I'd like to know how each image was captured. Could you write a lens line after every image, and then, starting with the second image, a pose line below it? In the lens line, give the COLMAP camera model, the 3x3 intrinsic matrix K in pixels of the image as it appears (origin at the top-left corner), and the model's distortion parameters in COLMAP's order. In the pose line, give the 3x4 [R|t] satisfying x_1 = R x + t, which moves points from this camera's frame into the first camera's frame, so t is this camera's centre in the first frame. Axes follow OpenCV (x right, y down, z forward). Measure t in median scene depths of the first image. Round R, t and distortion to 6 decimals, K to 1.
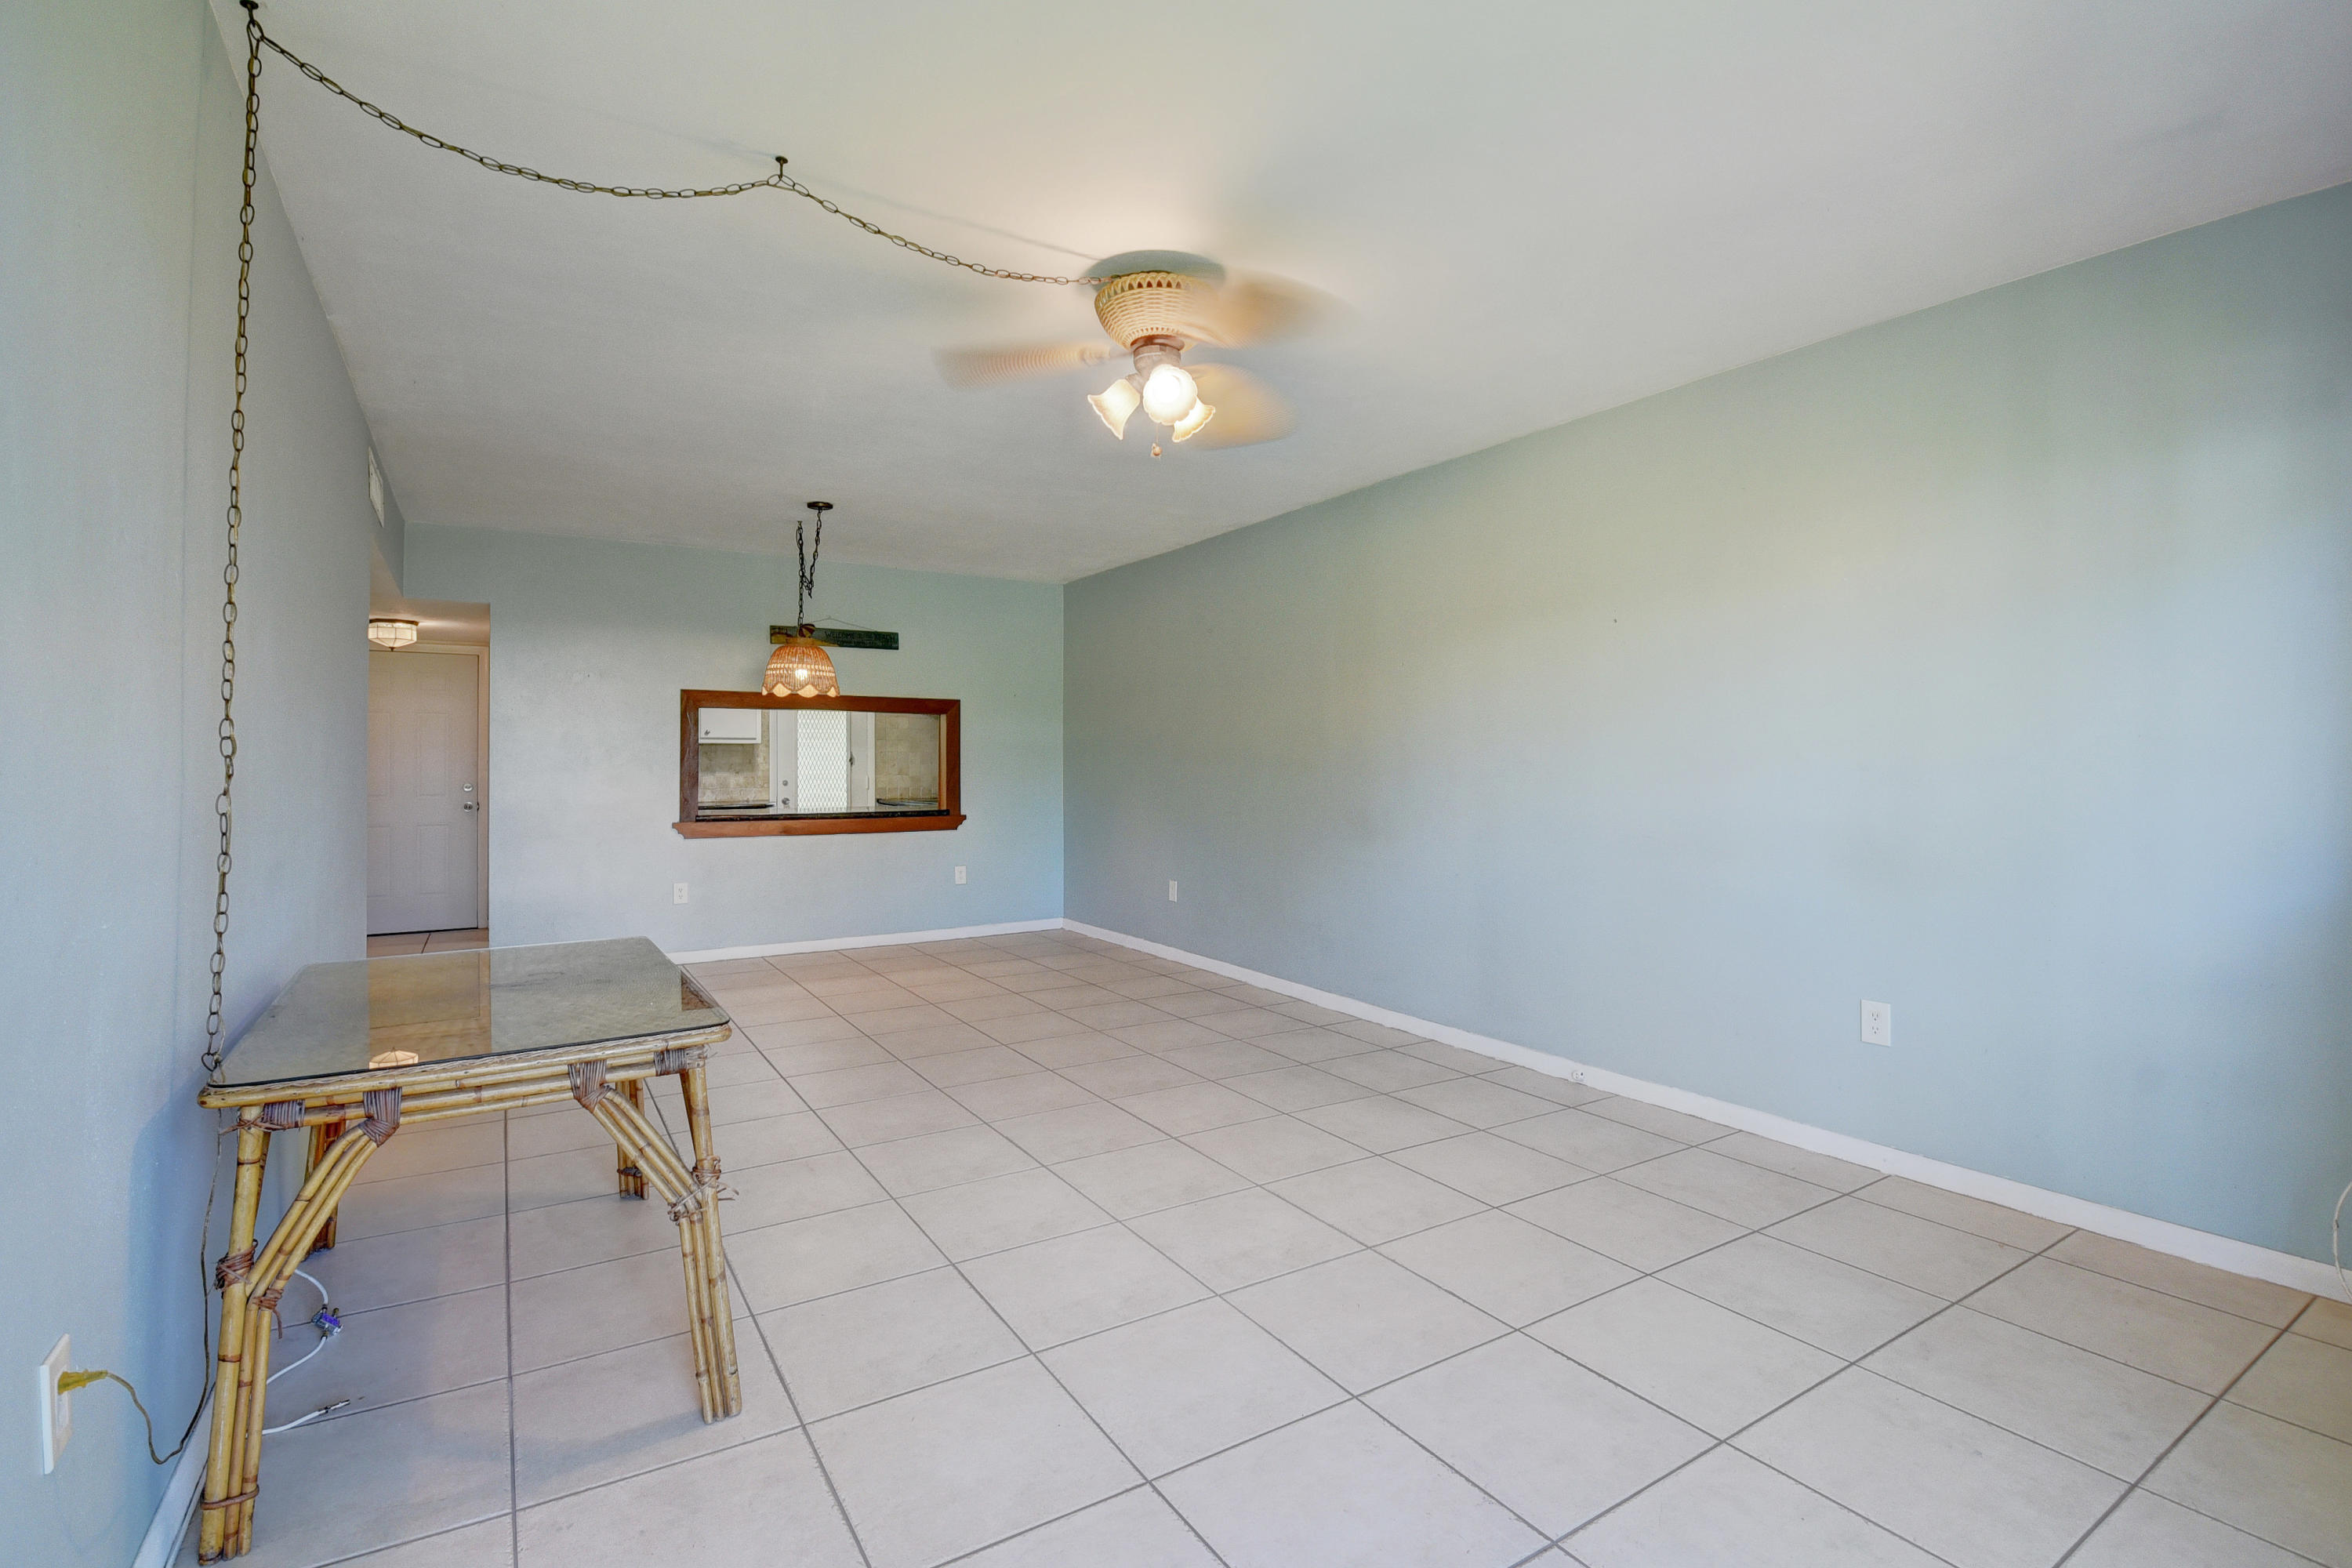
lens RADIAL K [[1068.9, 0, 1179.8], [0, 1068.9, 757.3], [0, 0, 1]] dist [-0.002868, -0.000611]
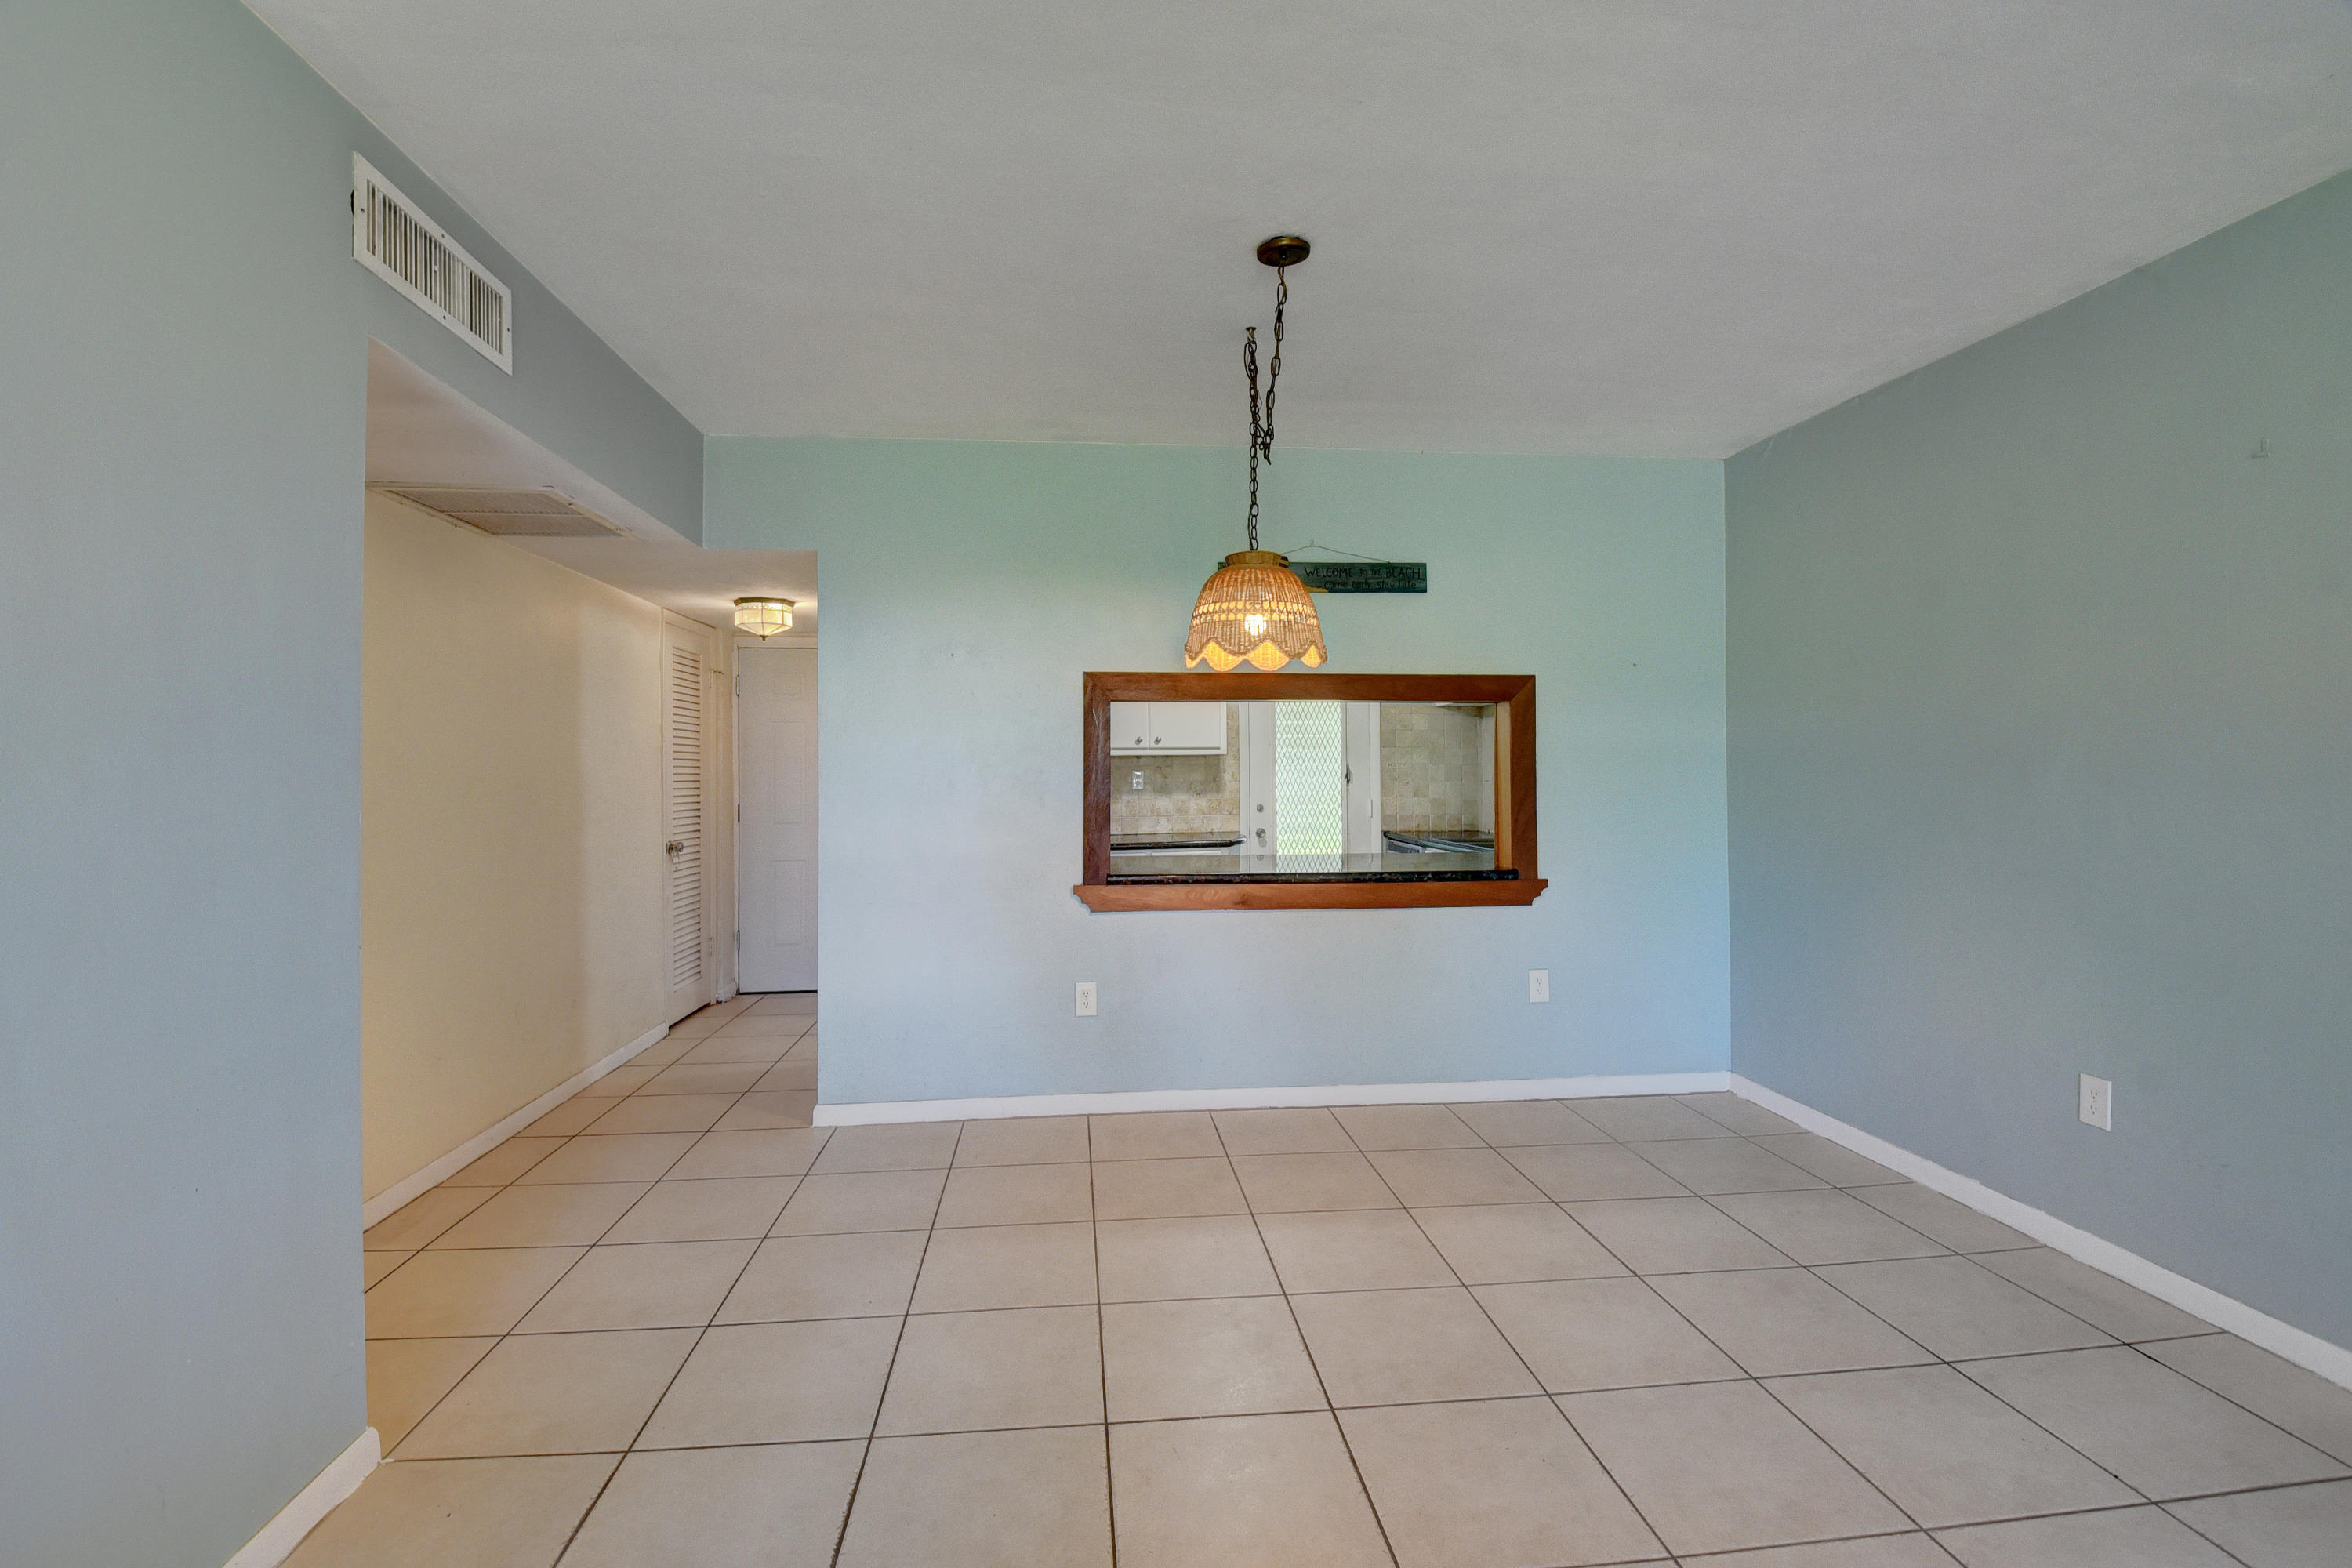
lens RADIAL K [[1034.0, 0, 1170.0], [0, 1034.0, 765.7], [0, 0, 1]] dist [0.022816, -0.031470]
pose [[0.893111, -0.004942, -0.449809, -0.133143], [0.007069, 0.999970, 0.003049, -0.009335], [0.449781, -0.005902, 0.893119, 0.426897]]
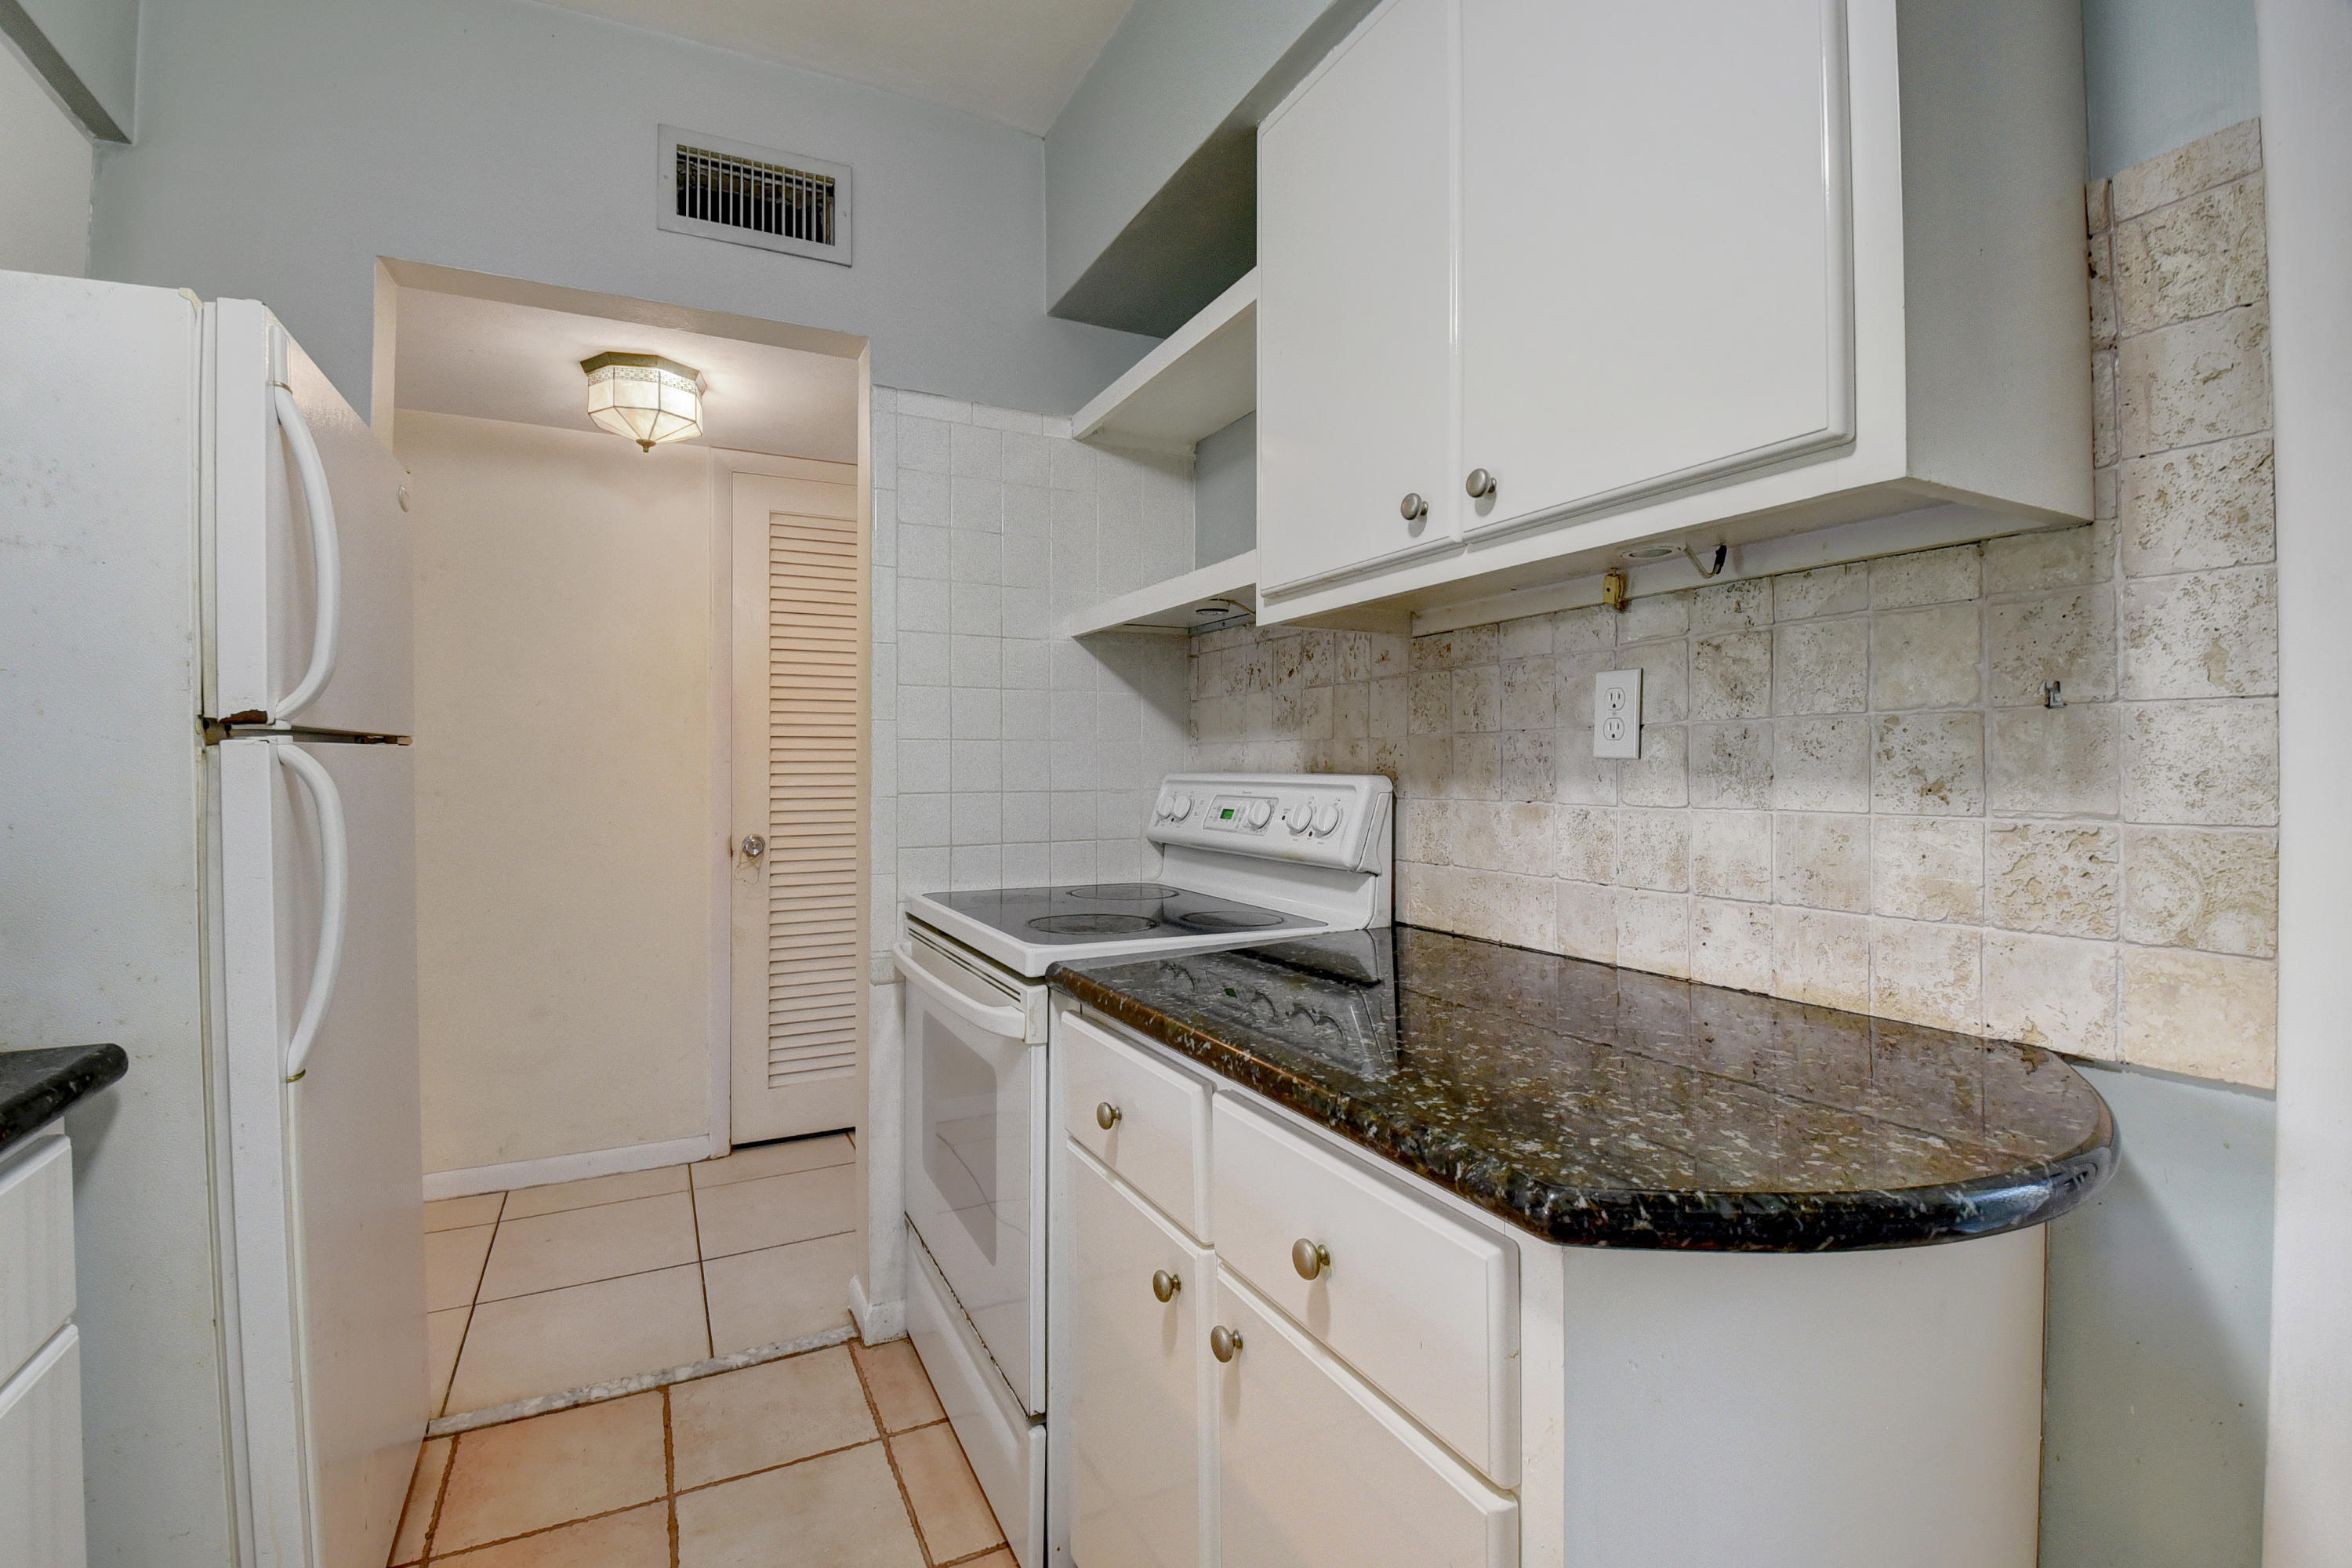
lens RADIAL K [[1025.7, 0, 1174.9], [0, 1025.7, 762.2], [0, 0, 1]] dist [0.000007, -0.030511]
pose [[-0.098331, 0.002597, -0.995150, -0.357285], [0.006125, 0.999979, 0.002004, 0.012805], [0.995135, -0.005898, -0.098345, 1.126019]]
